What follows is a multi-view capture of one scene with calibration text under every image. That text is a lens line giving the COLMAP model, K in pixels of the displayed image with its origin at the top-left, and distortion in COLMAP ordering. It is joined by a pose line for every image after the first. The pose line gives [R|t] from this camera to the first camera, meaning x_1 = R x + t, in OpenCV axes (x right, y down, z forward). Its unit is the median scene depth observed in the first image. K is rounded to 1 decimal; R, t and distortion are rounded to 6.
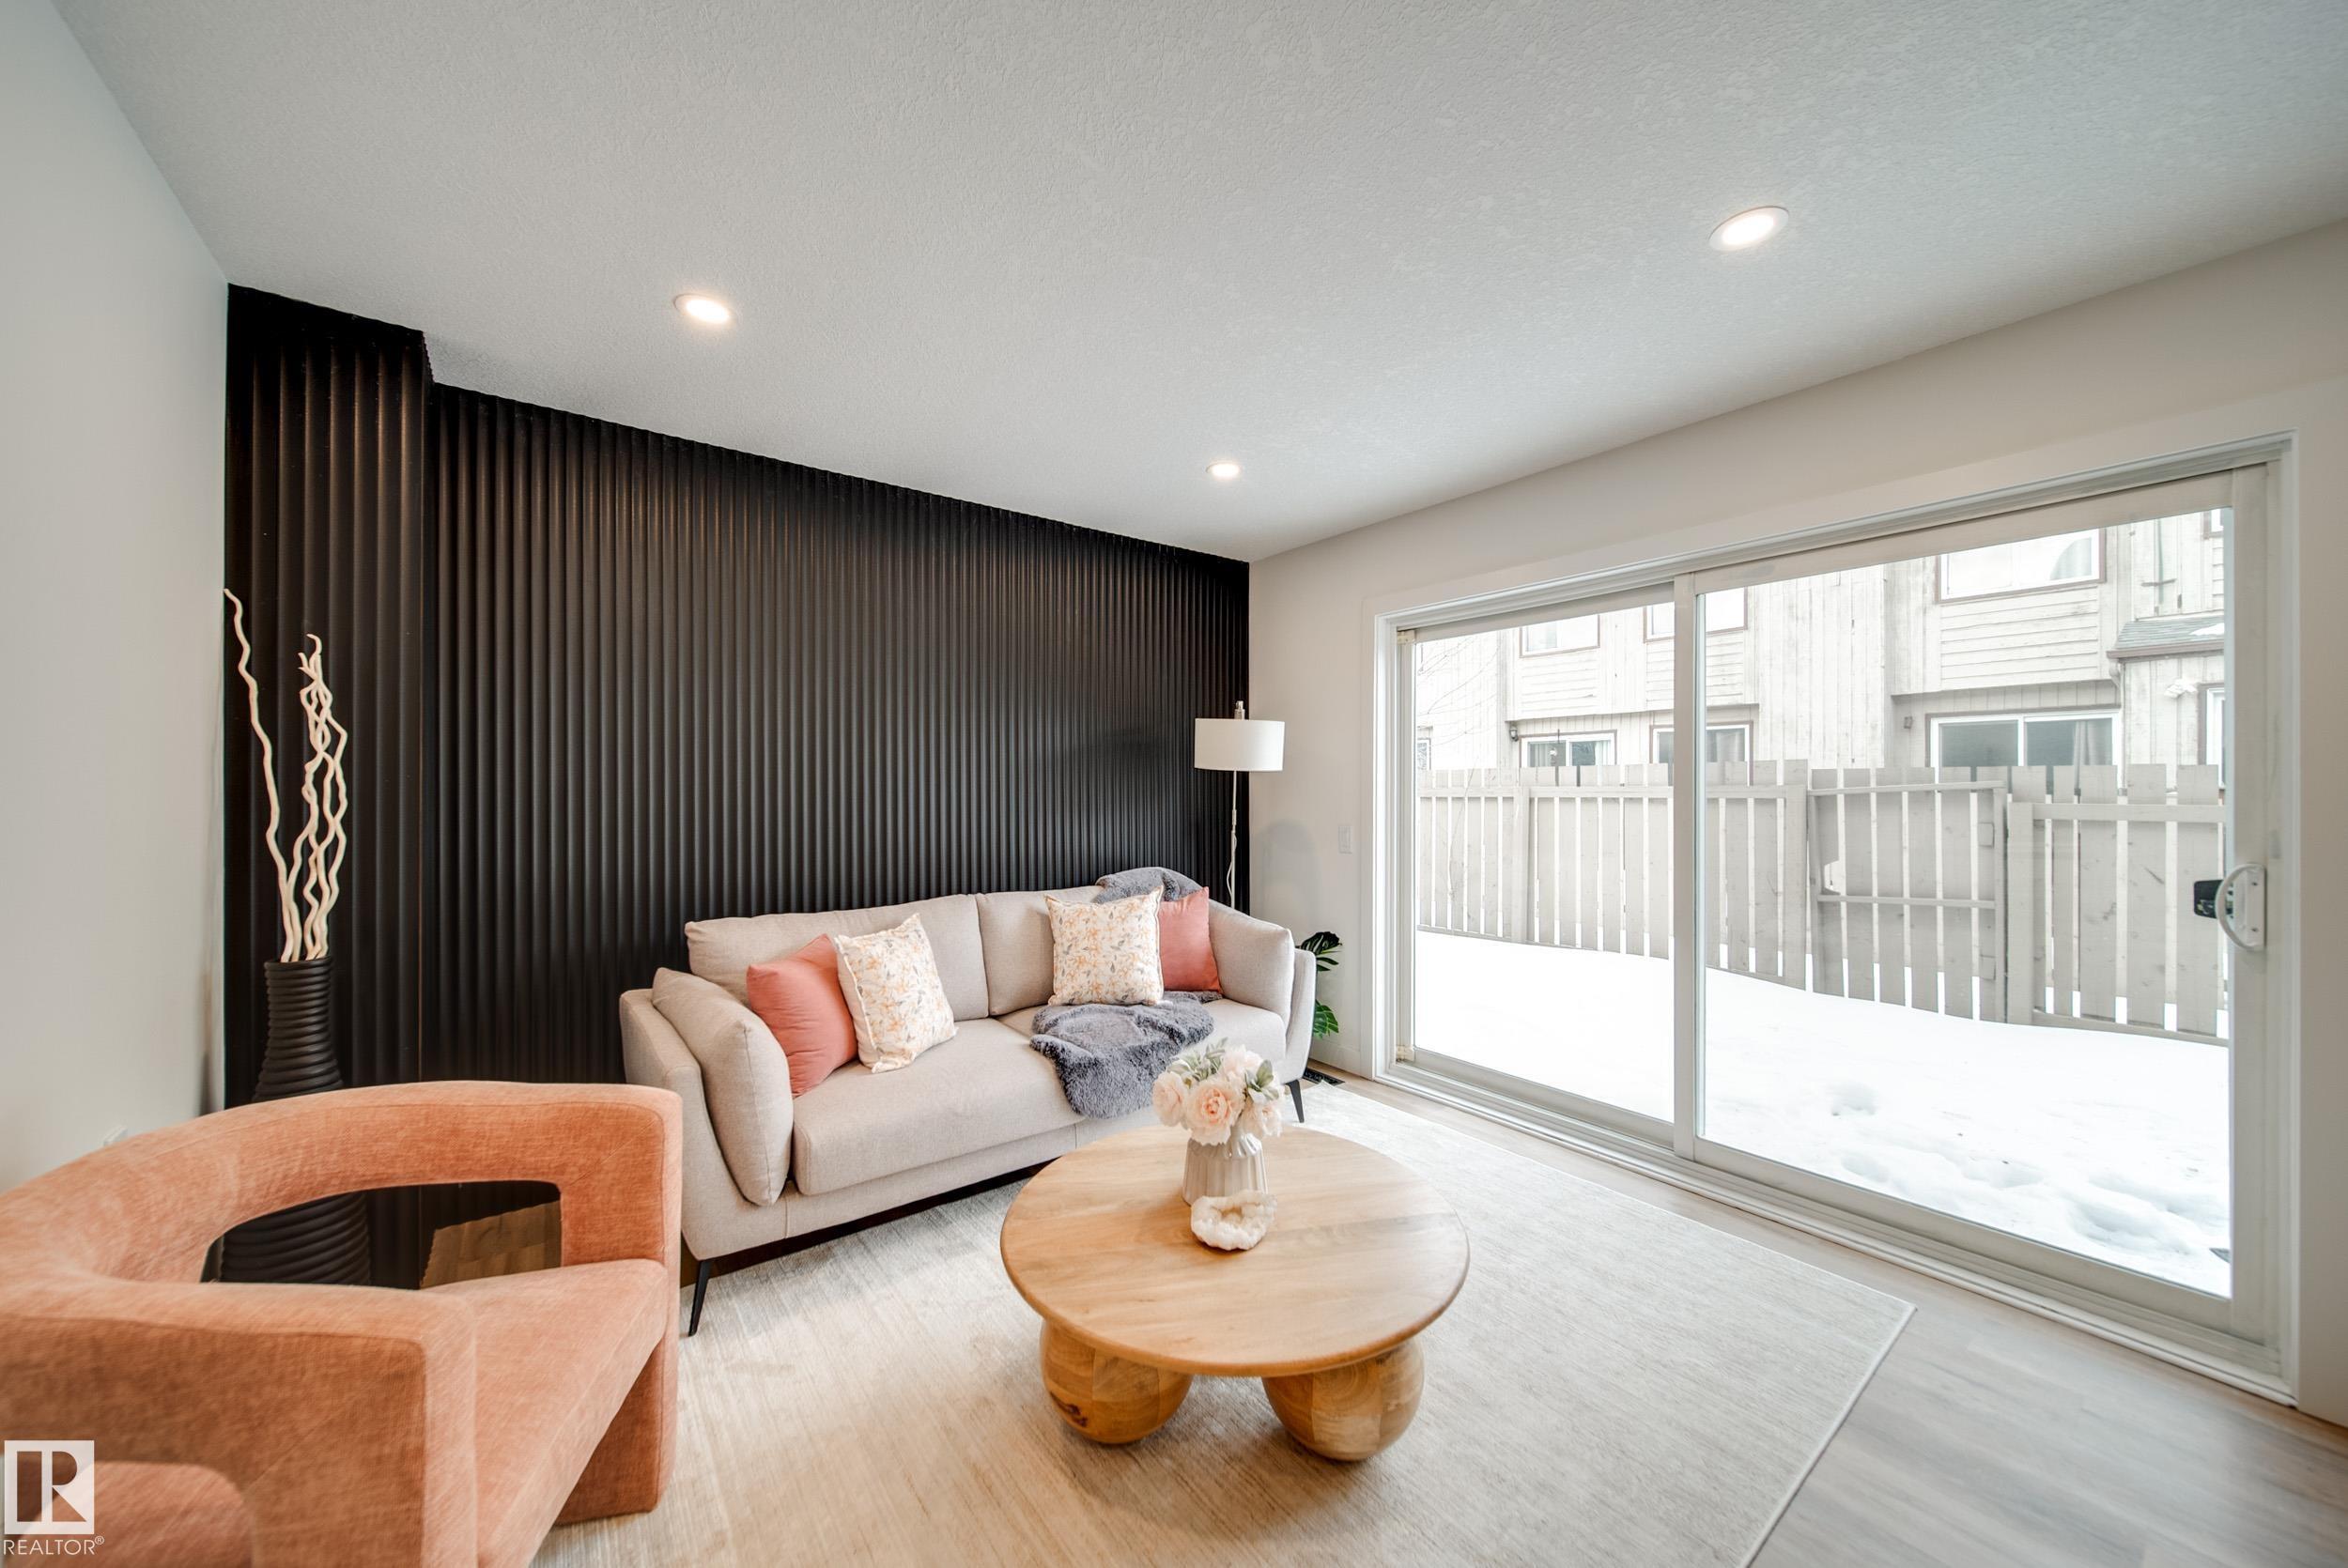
lens RADIAL K [[830.0, 0, 1181.4], [0, 830.0, 785.7], [0, 0, 1]] dist [0.000937, -0.001635]
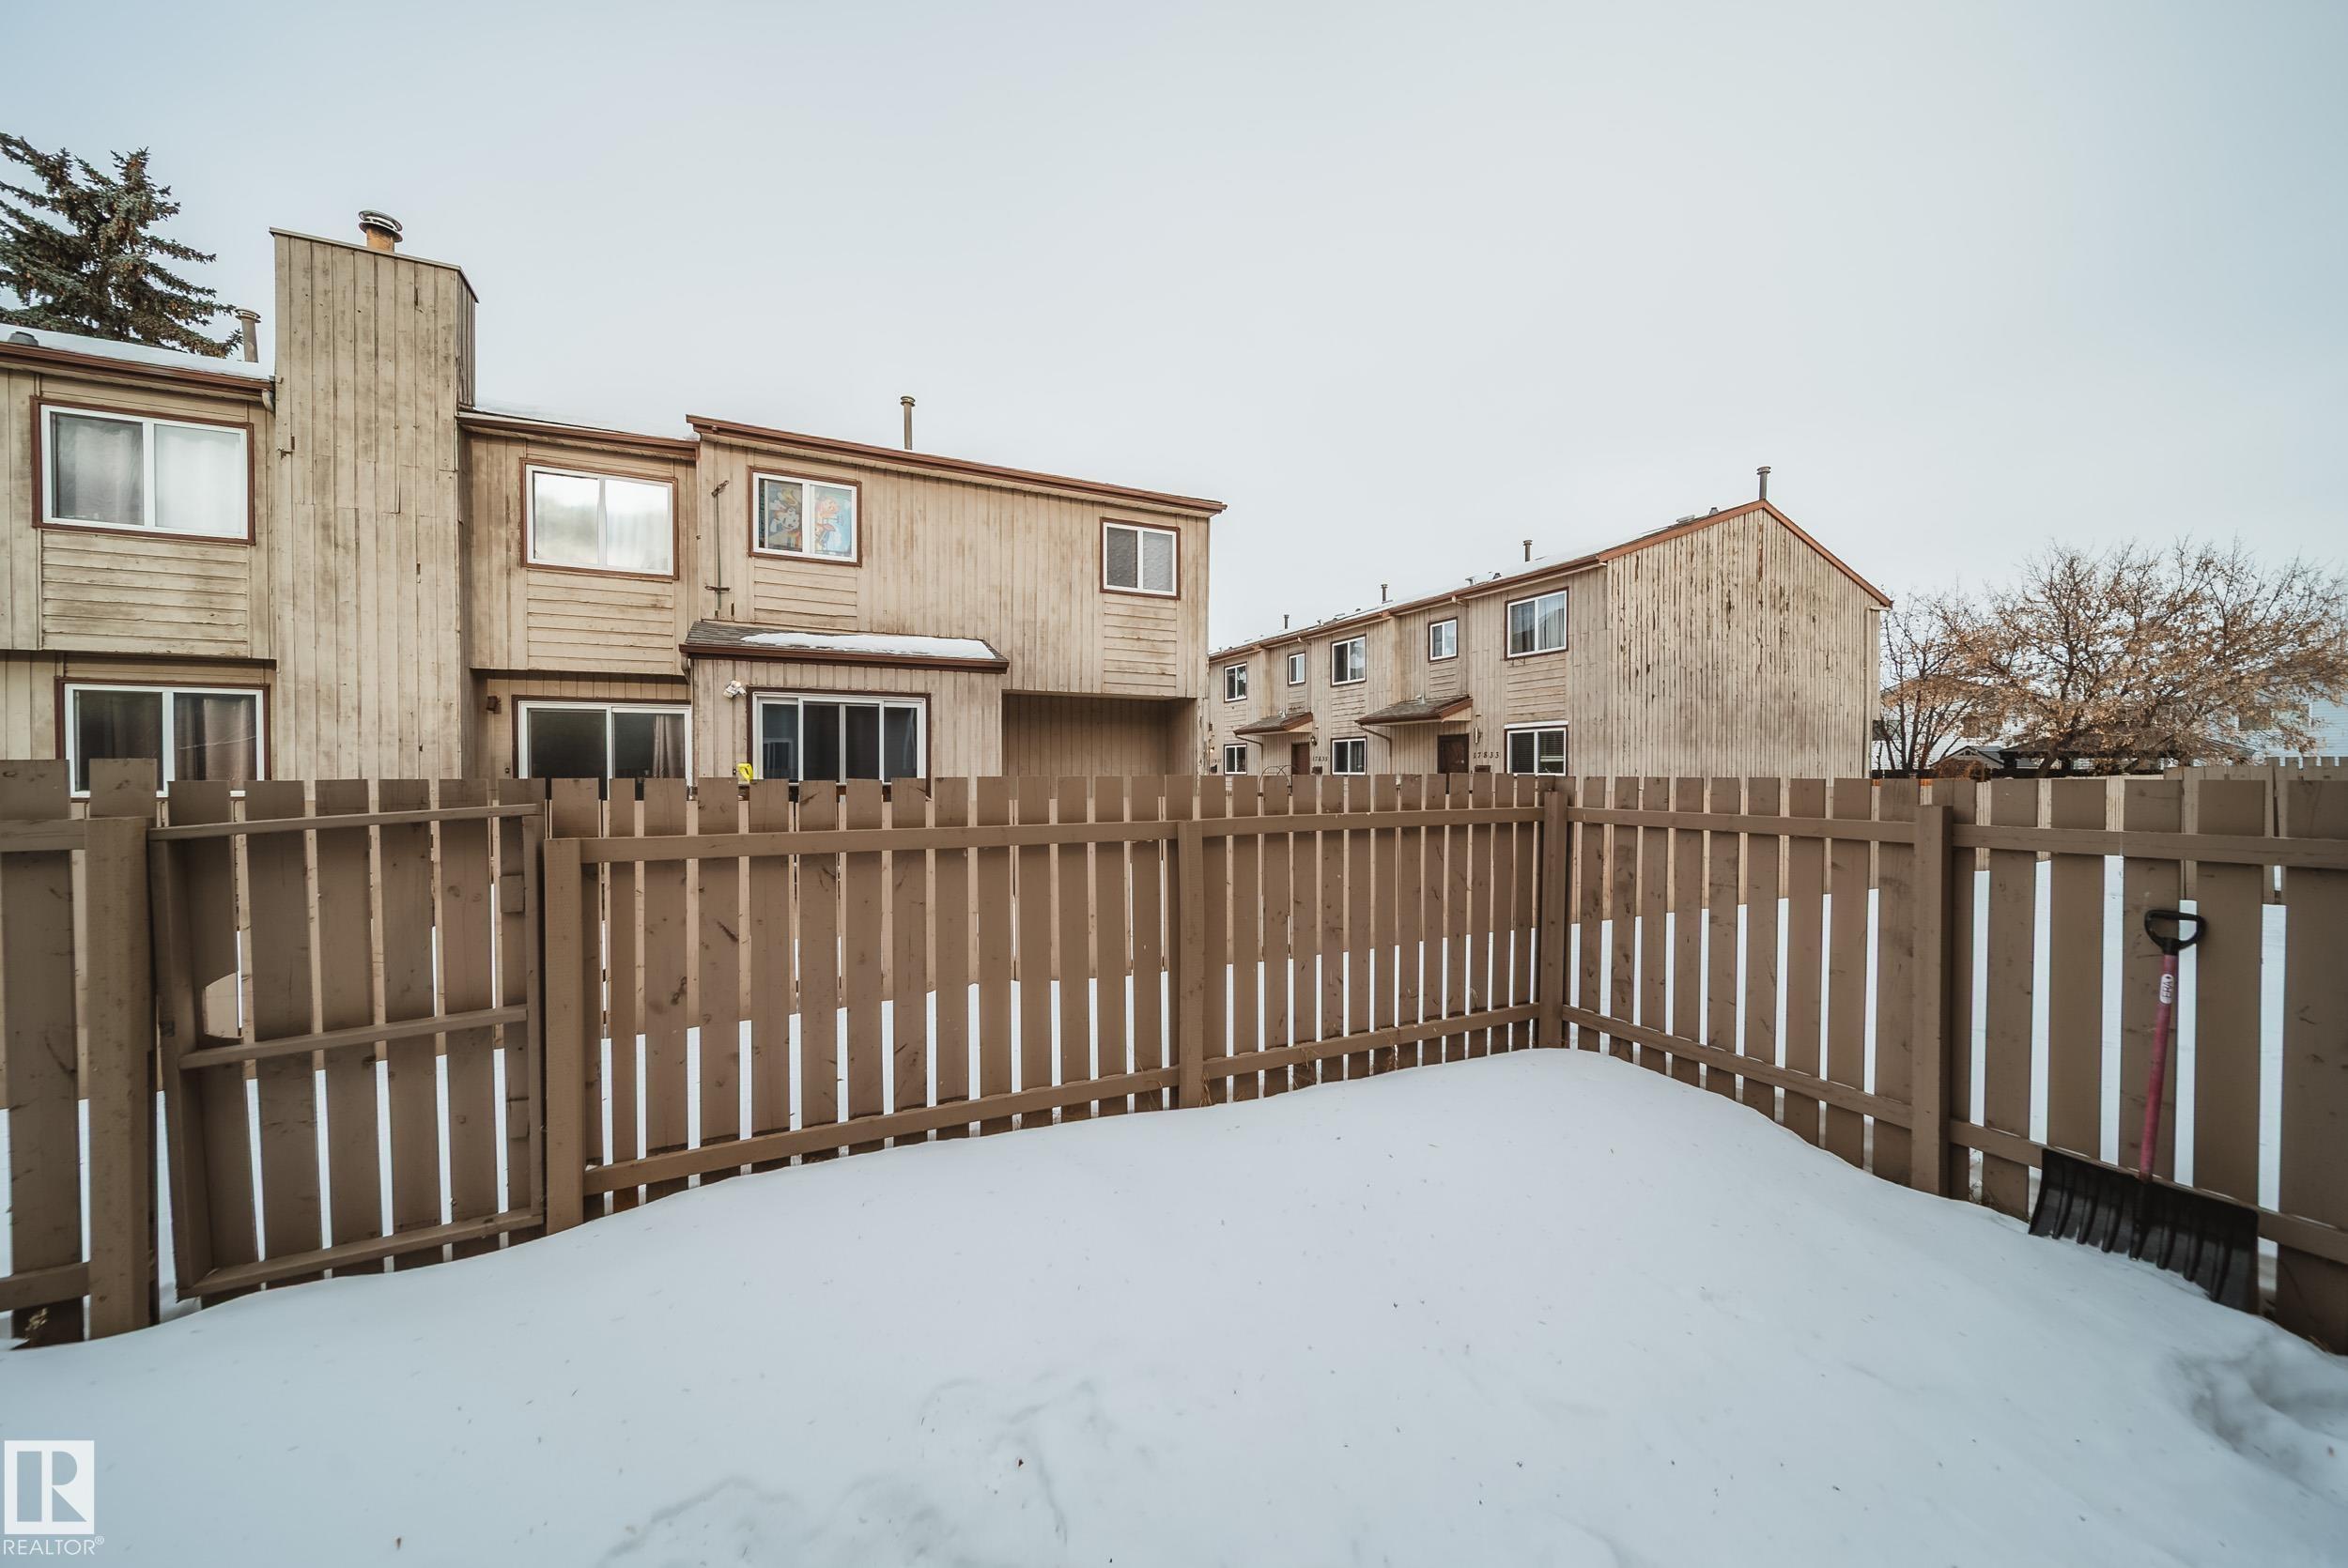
lens RADIAL K [[830.0, 0, 1181.0], [0, 830.0, 782.0], [0, 0, 1]] dist [0.000937, -0.001635]
pose [[0.190220, -0.017601, 0.981584, 0.804656], [0.000591, 0.999841, 0.017814, -0.052922], [-0.981741, -0.002809, 0.190200, 0.704823]]
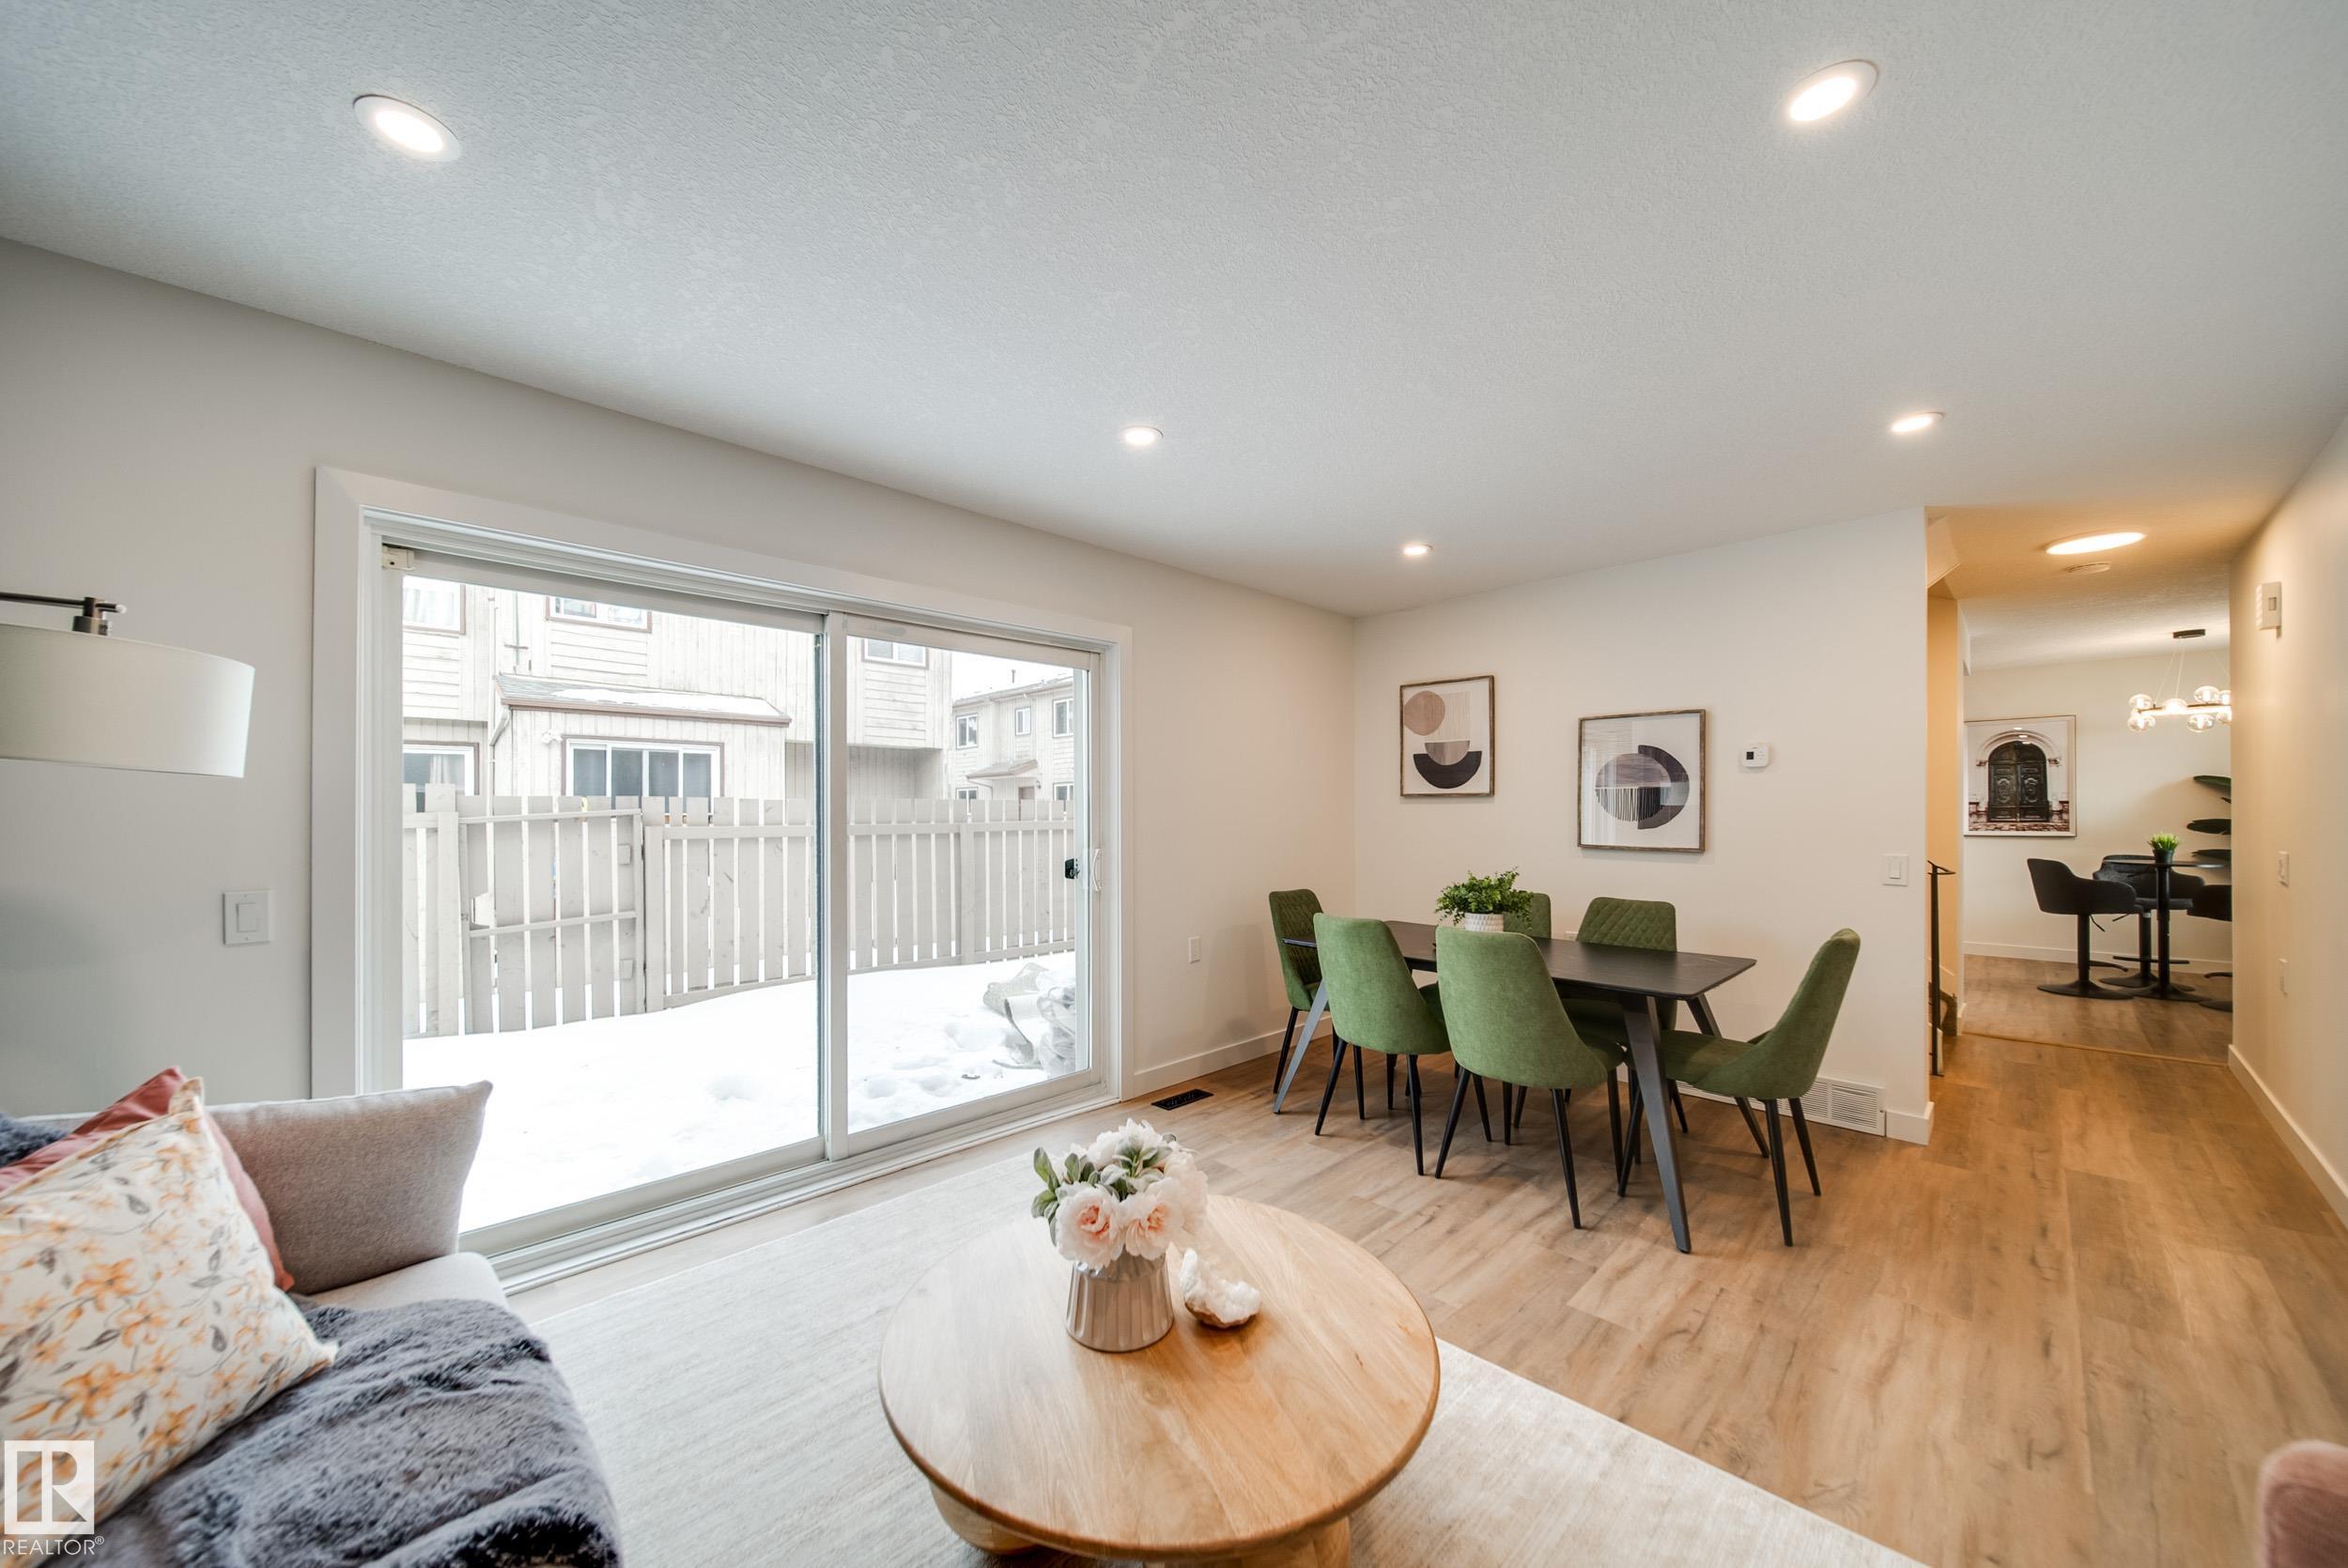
lens RADIAL K [[830.0, 0, 1162.3], [0, 830.0, 810.1], [0, 0, 1]] dist [0.000937, -0.001635]
pose [[-0.111157, 0.002855, 0.993799, -0.455214], [0.003598, 0.999990, -0.002471, 0.002938], [-0.993796, 0.003301, -0.111166, 0.634520]]
